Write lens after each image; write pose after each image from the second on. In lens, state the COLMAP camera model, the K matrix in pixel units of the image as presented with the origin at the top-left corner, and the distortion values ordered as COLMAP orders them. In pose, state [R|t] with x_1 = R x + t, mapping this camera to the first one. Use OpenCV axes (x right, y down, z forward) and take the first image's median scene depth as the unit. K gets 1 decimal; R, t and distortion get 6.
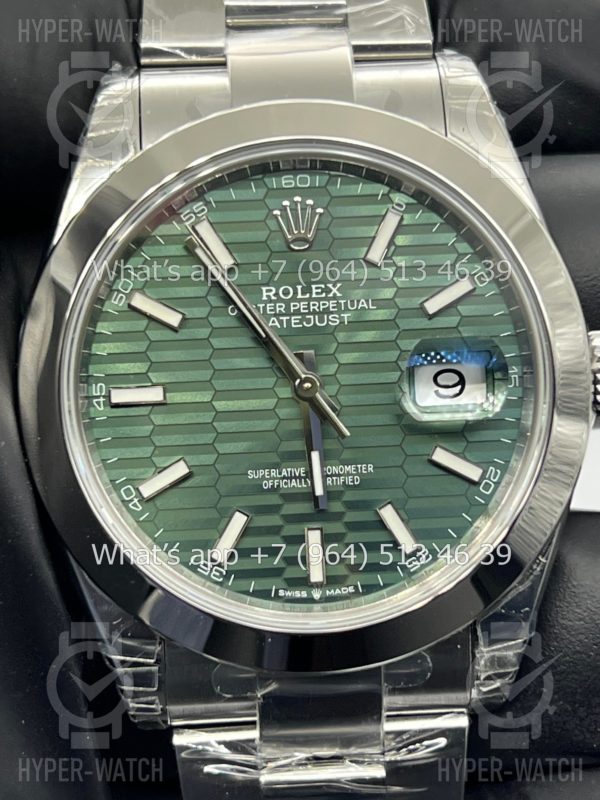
lens RADIAL K [[1852.5, 0, 304.8], [0, 1852.5, 404.7], [0, 0, 1]] dist [0.193328, 0.000000]
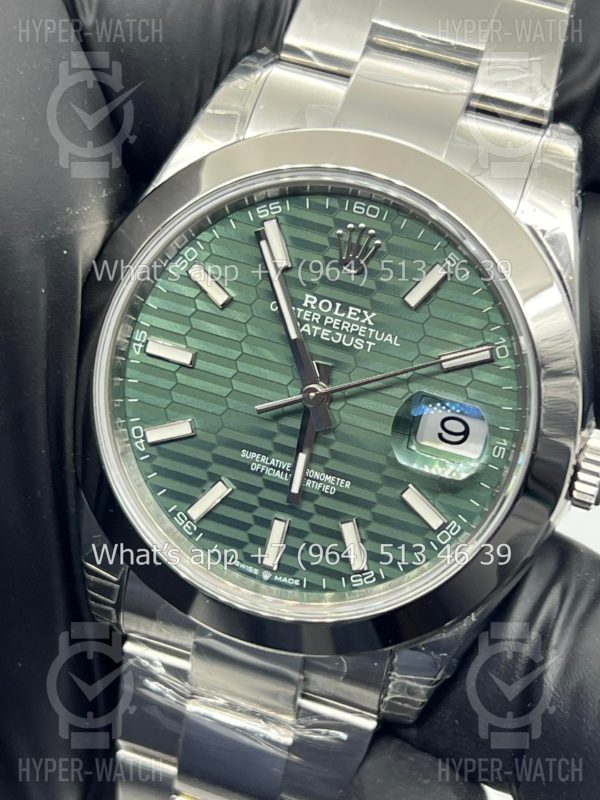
lens RADIAL K [[1852.5, 0, 291.4], [0, 1852.5, 396.3], [0, 0, 1]] dist [0.193328, 0.000000]
pose [[0.921820, 0.326798, -0.208450, 0.214108], [-0.300844, 0.942295, 0.146875, -0.163573], [0.244420, -0.072681, 0.966942, -0.052827]]
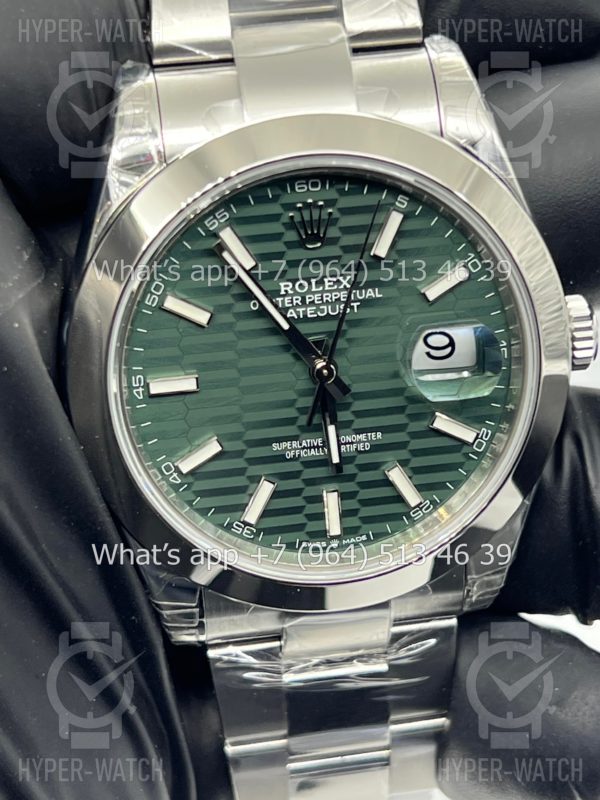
lens RADIAL K [[1852.5, 0, 297.1], [0, 1852.5, 401.3], [0, 0, 1]] dist [0.193328, 0.000000]
pose [[0.994892, -0.047194, 0.089231, -0.115119], [0.022463, 0.965319, 0.260104, -0.283027], [-0.098412, -0.256771, 0.961449, -0.084247]]
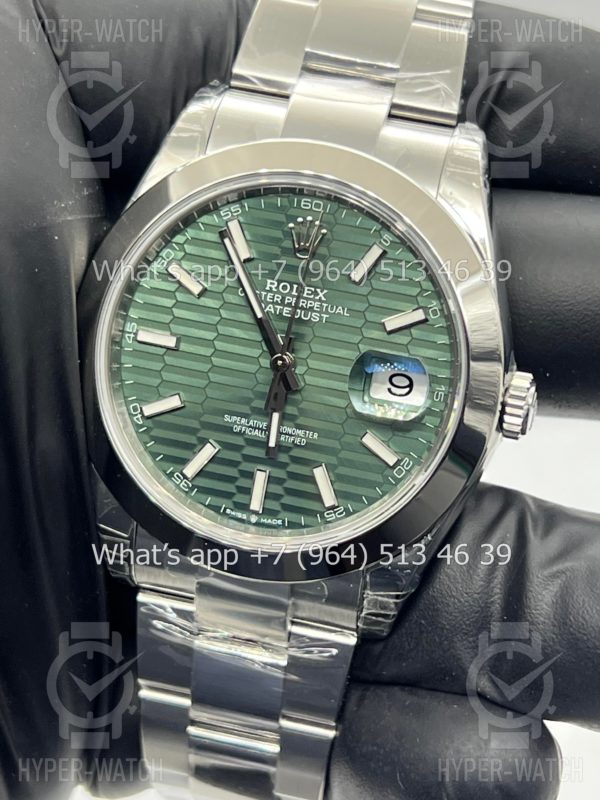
lens RADIAL K [[1852.5, 0, 304.6], [0, 1852.5, 402.7], [0, 0, 1]] dist [0.193328, 0.000000]
pose [[0.950866, 0.241926, -0.193199, 0.271735], [-0.225598, 0.968782, 0.102796, -0.118973], [0.212037, -0.054160, 0.975760, -0.259766]]
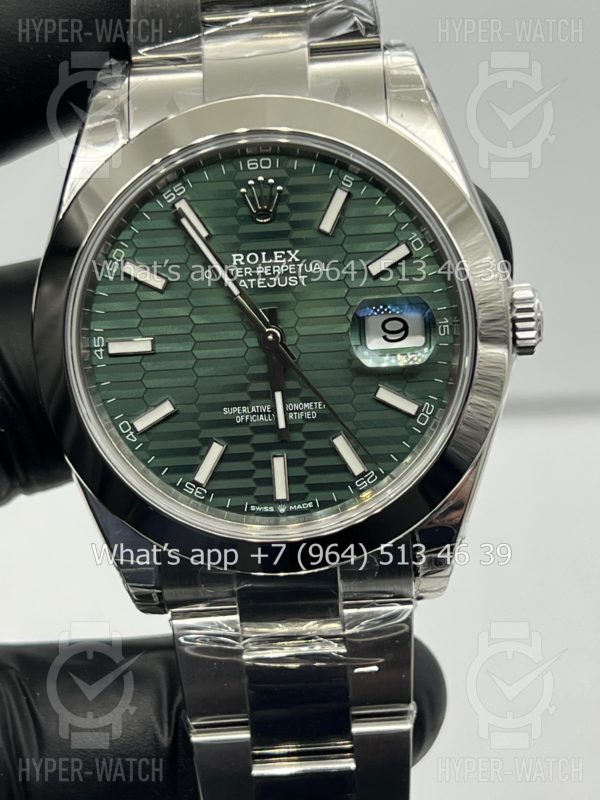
lens RADIAL K [[1852.5, 0, 299.6], [0, 1852.5, 403.7], [0, 0, 1]] dist [0.193328, 0.000000]
pose [[0.997575, -0.008291, -0.069109, 0.101665], [0.015611, 0.994236, 0.106067, -0.093811], [0.067832, -0.106888, 0.991955, -0.189970]]
